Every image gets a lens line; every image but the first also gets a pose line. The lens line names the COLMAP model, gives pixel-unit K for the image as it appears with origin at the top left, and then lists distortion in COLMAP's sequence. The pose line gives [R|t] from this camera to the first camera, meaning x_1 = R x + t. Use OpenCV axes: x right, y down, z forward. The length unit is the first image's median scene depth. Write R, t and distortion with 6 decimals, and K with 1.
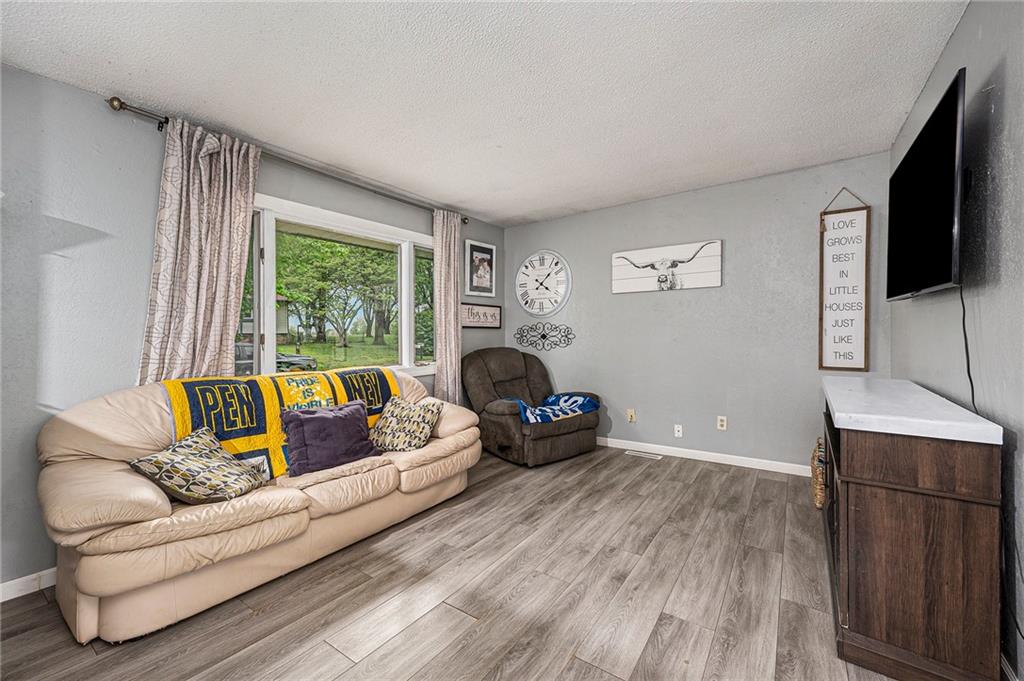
lens RADIAL K [[420.6, 0, 517.5], [0, 420.6, 334.5], [0, 0, 1]] dist [0.036149, -0.012771]
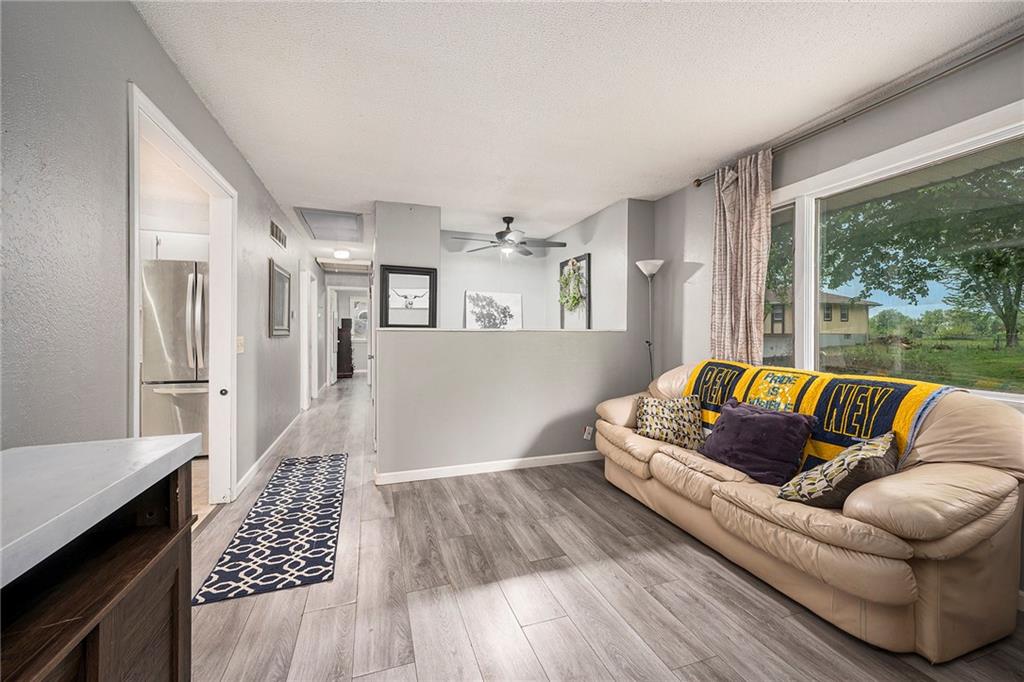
lens RADIAL K [[415.3, 0, 497.0], [0, 415.3, 339.8], [0, 0, 1]] dist [-0.001525, -0.000120]
pose [[-0.607233, 0.028123, -0.794026, 0.527300], [0.002359, 0.999433, 0.033594, -0.004820], [0.794520, 0.018527, -0.606955, 0.967424]]
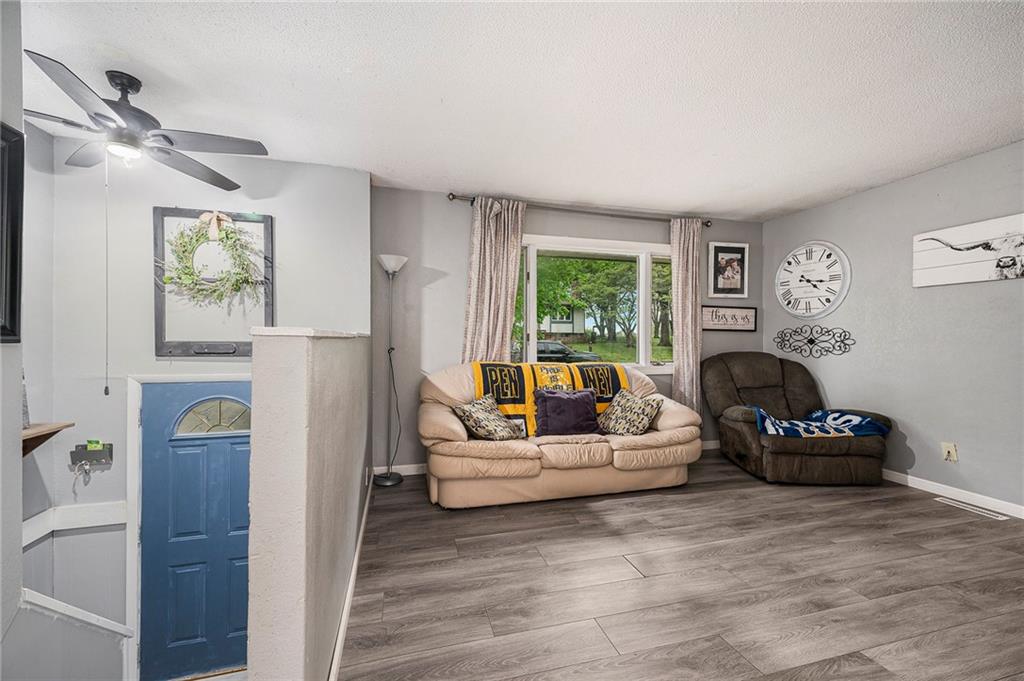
lens RADIAL K [[420.6, 0, 517.5], [0, 420.6, 334.5], [0, 0, 1]] dist [0.036149, -0.012771]
pose [[0.780999, 0.012178, -0.624413, 0.211338], [-0.017834, 0.999837, -0.002807, 0.005605], [0.624277, 0.013328, 0.781089, -0.087349]]
